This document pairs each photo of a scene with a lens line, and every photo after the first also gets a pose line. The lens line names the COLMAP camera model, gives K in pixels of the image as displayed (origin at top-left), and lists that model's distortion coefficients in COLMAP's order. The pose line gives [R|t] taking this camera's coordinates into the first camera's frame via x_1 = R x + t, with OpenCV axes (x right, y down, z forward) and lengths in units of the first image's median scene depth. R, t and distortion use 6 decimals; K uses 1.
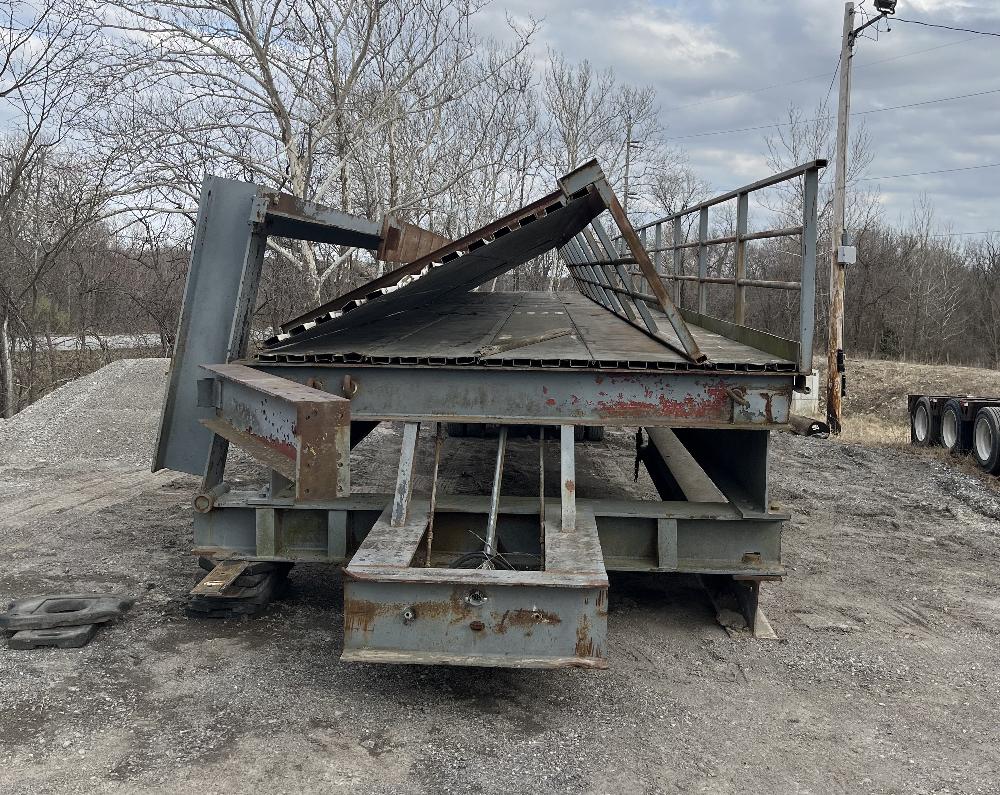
lens RADIAL K [[1001.3, 0, 487.0], [0, 1001.3, 323.1], [0, 0, 1]] dist [0.038031, -0.017792]
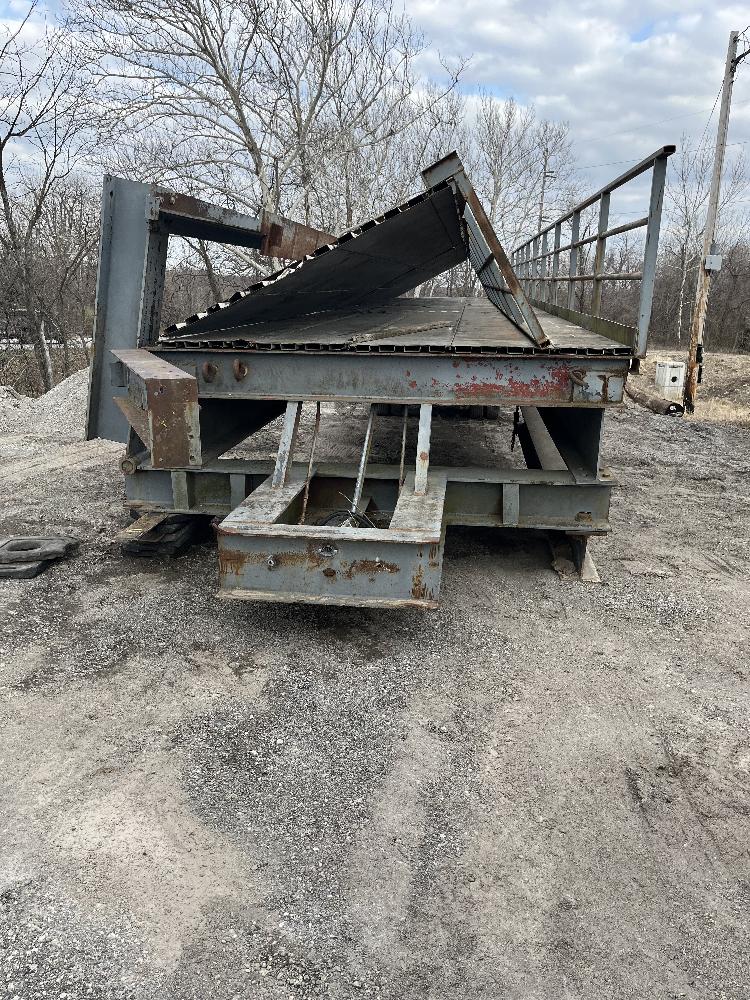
lens RADIAL K [[750.6, 0, 374.0], [0, 750.6, 501.4], [0, 0, 1]] dist [0.069067, -0.100965]
pose [[0.997560, 0.012743, -0.068642, 0.080308], [0.002993, 0.974494, 0.224395, 0.016726], [0.069751, -0.224053, 0.972078, 0.127636]]
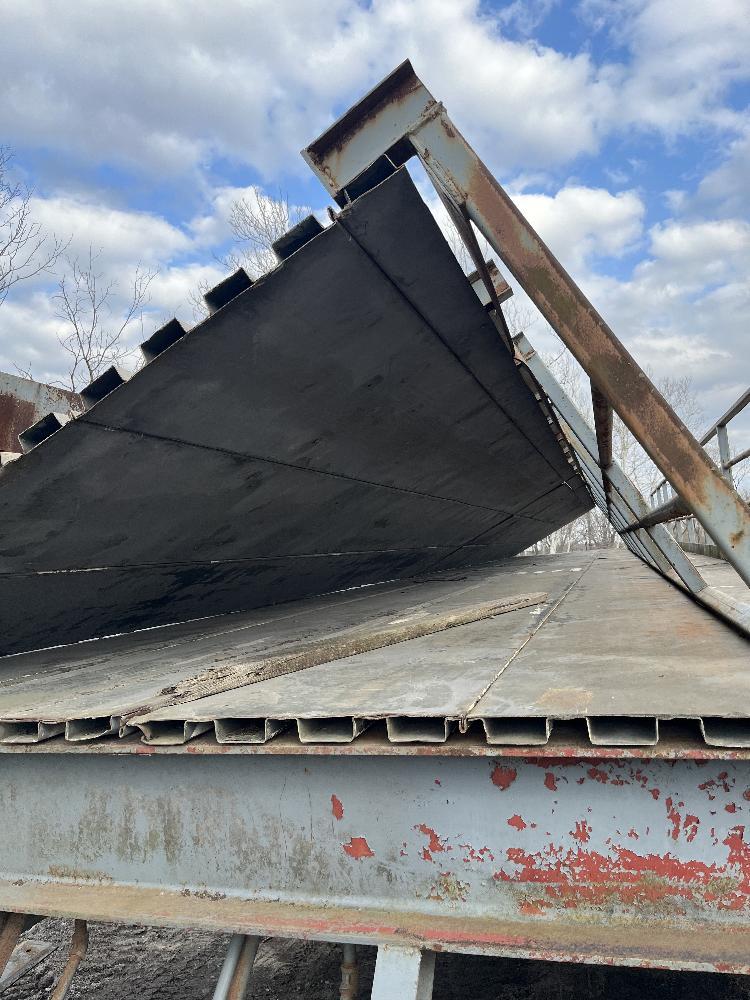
lens RADIAL K [[750.6, 0, 374.0], [0, 750.6, 501.4], [0, 0, 1]] dist [0.069067, -0.100965]
pose [[0.964818, -0.101895, -0.242371, 0.138757], [0.072773, 0.989328, -0.126233, 0.001419], [0.252647, 0.104154, 0.961936, 0.765904]]
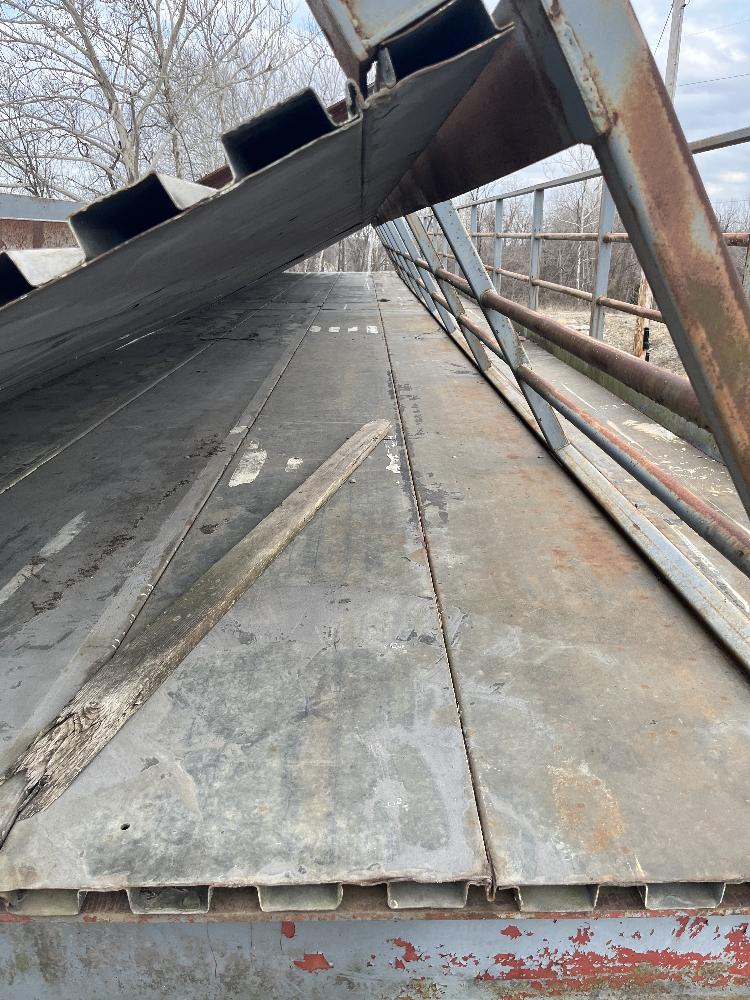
lens RADIAL K [[763.8, 0, 381.4], [0, 763.8, 497.2], [0, 0, 1]] dist [0.060069, -0.103071]
pose [[0.997043, -0.031752, 0.069974, 0.071797], [0.011613, 0.962440, 0.271248, -0.090433], [-0.075958, -0.269633, 0.959963, 0.847510]]
